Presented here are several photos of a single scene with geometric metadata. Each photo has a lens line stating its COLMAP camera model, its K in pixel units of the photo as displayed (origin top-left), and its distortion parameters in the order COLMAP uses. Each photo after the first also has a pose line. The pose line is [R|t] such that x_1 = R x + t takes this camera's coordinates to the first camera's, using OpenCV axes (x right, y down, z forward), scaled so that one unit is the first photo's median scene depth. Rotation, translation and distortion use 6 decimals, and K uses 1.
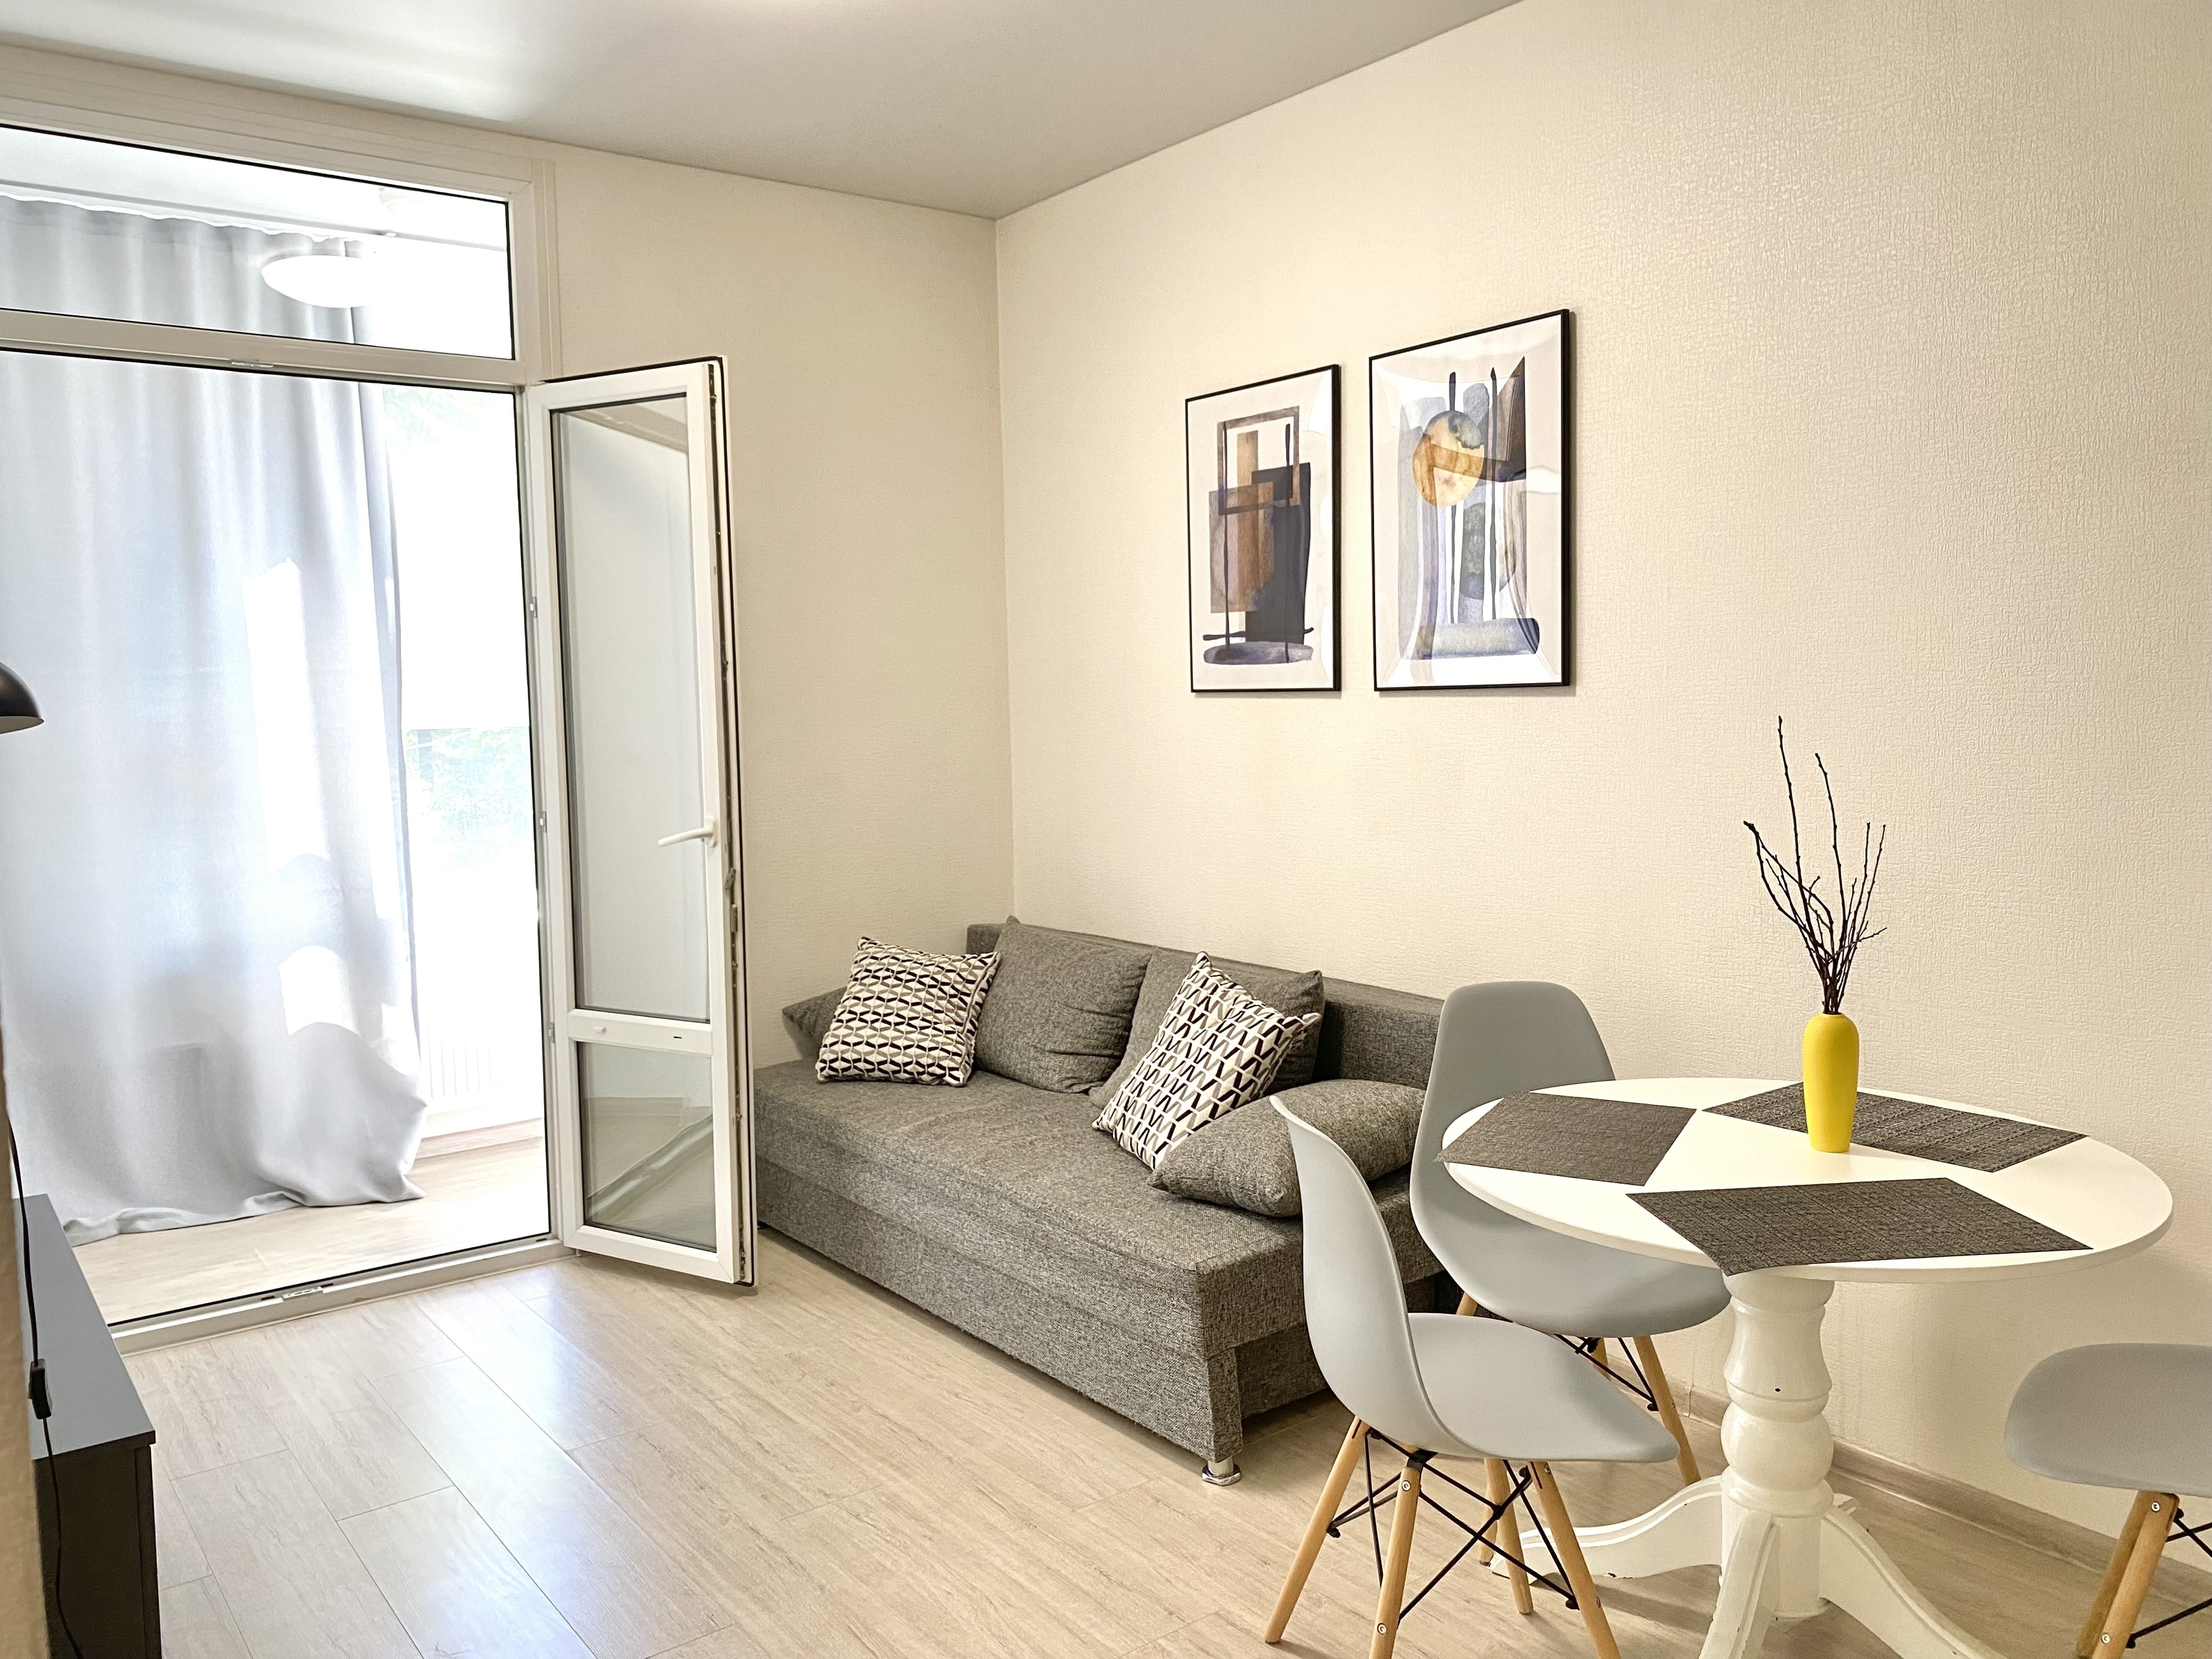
lens RADIAL K [[1676.6, 0, 1104.6], [0, 1676.6, 800.0], [0, 0, 1]] dist [0.076769, -0.148385]
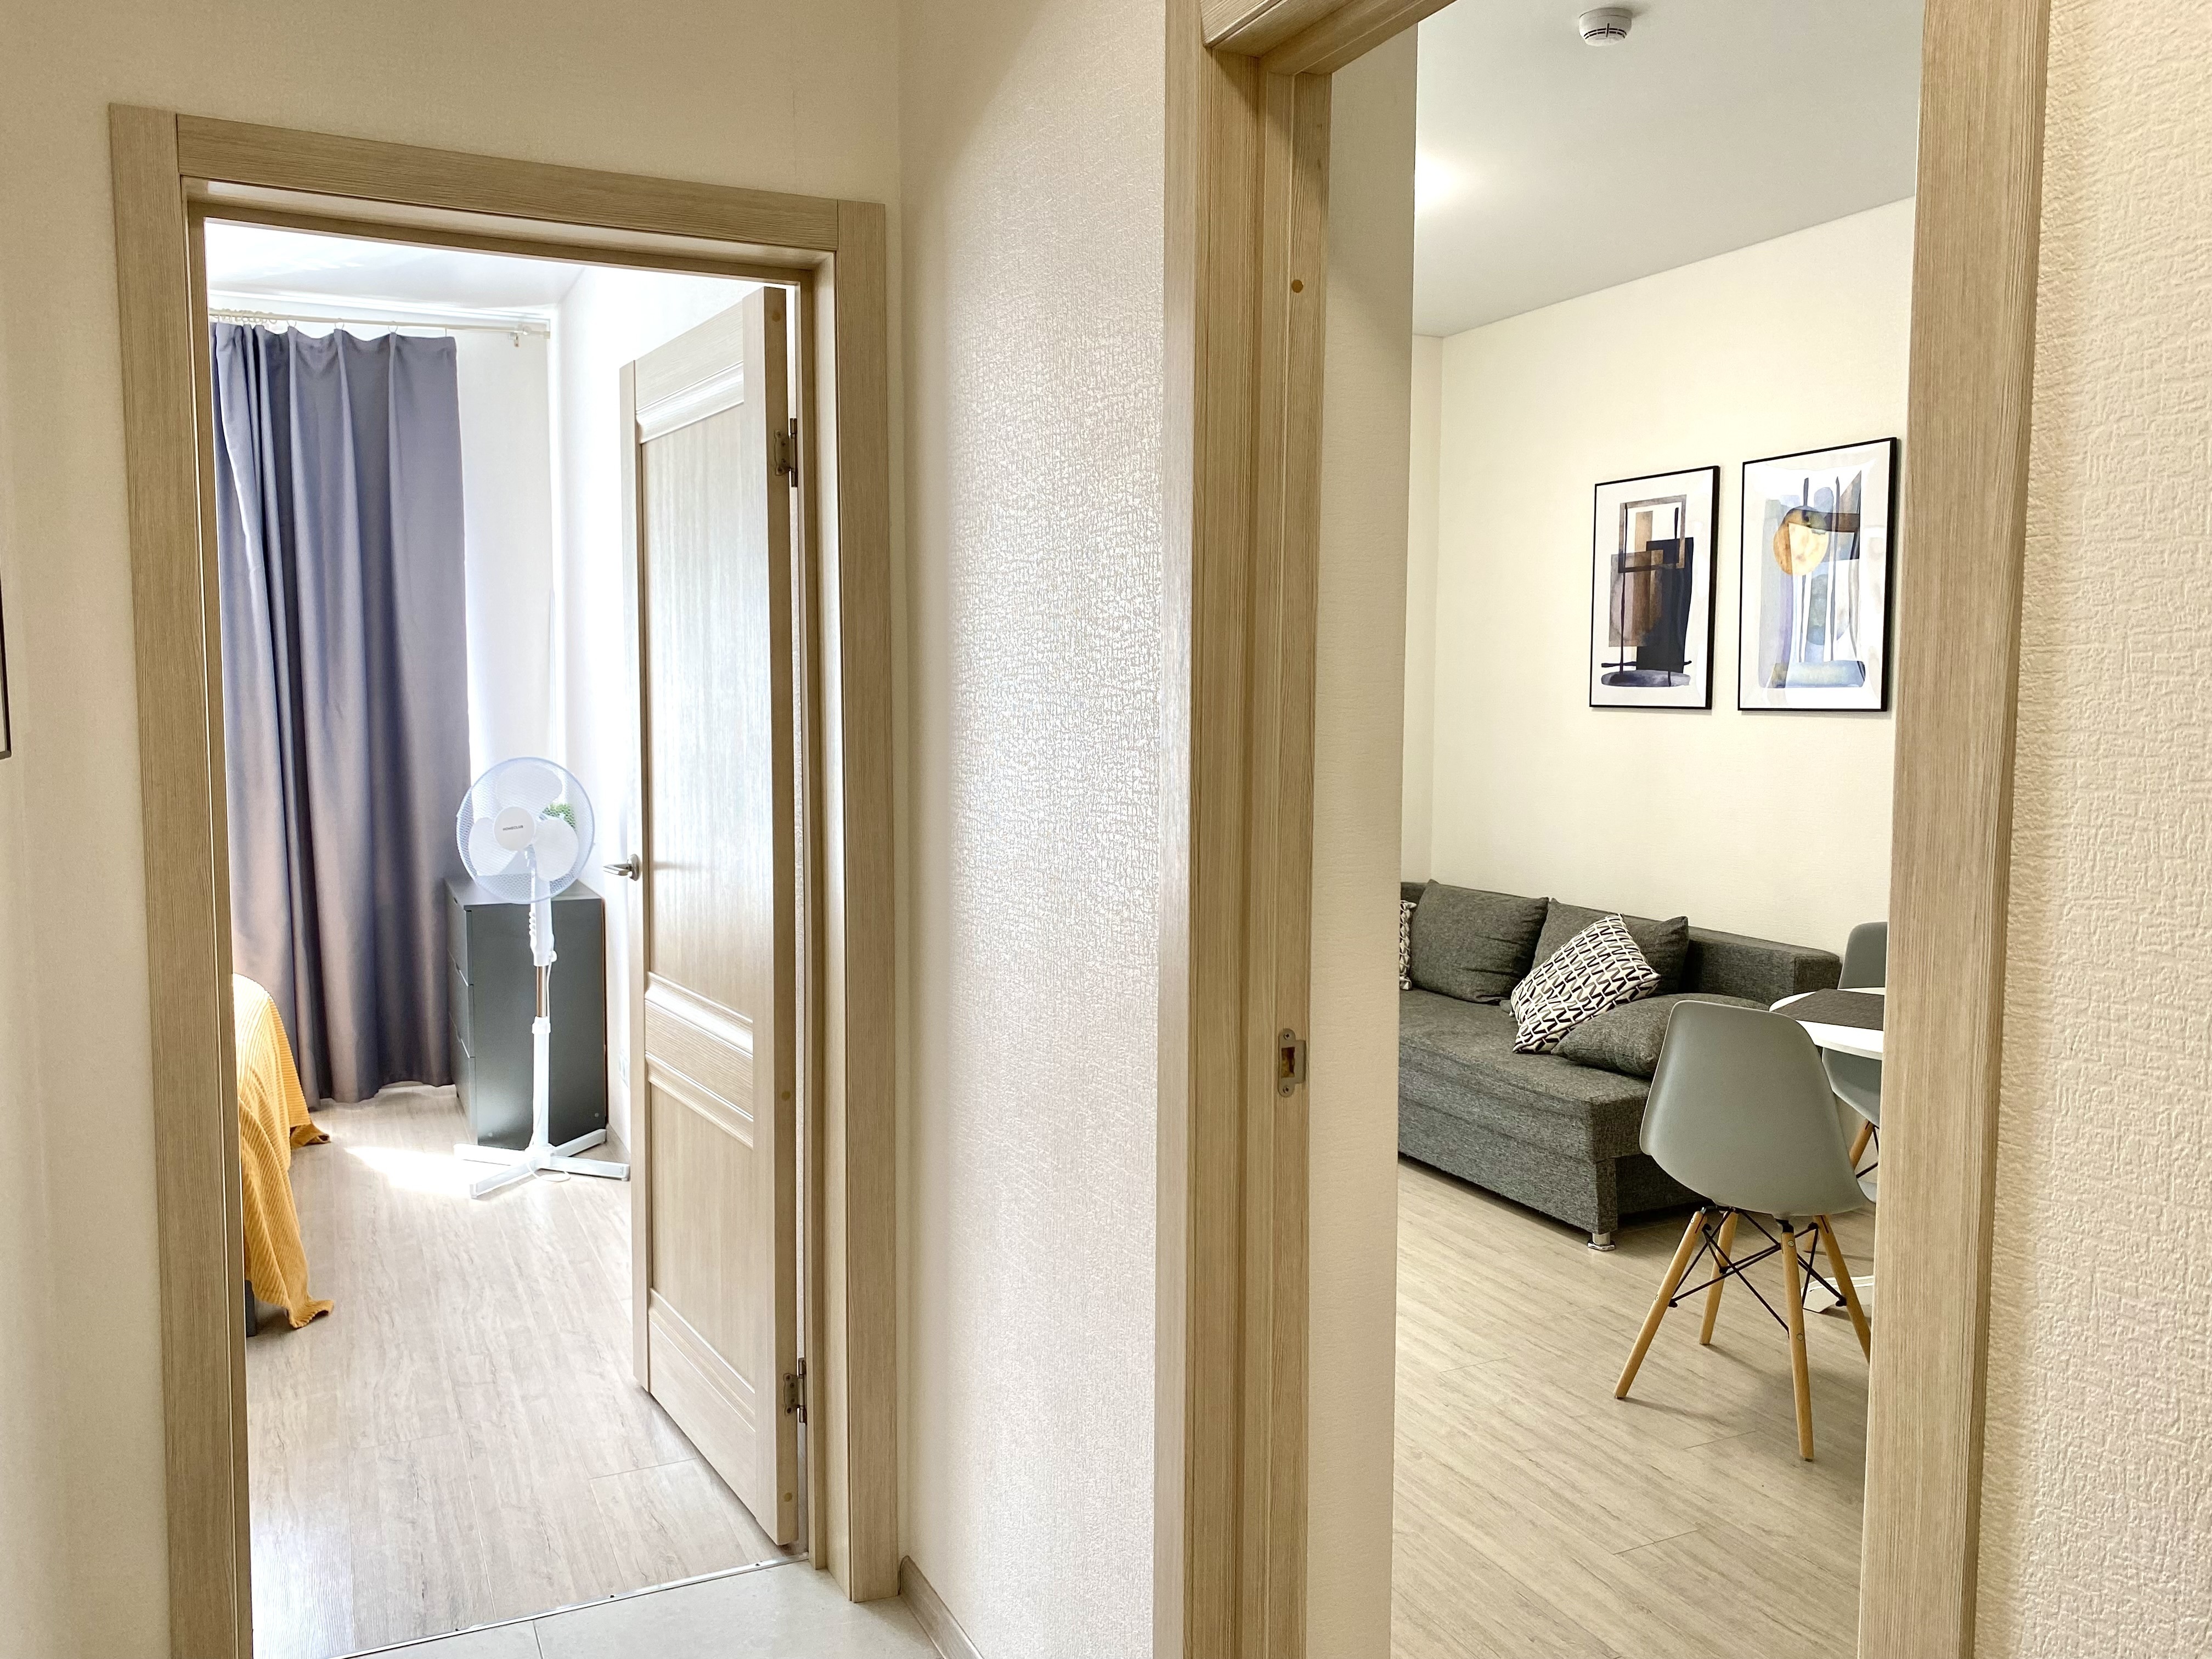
lens RADIAL K [[1693.9, 0, 1101.0], [0, 1693.9, 812.8], [0, 0, 1]] dist [0.008071, -0.010998]
pose [[0.979328, 0.040655, -0.198153, -0.061754], [-0.038965, 0.999163, 0.012423, 0.018650], [0.198492, -0.004446, 0.980092, -0.406609]]
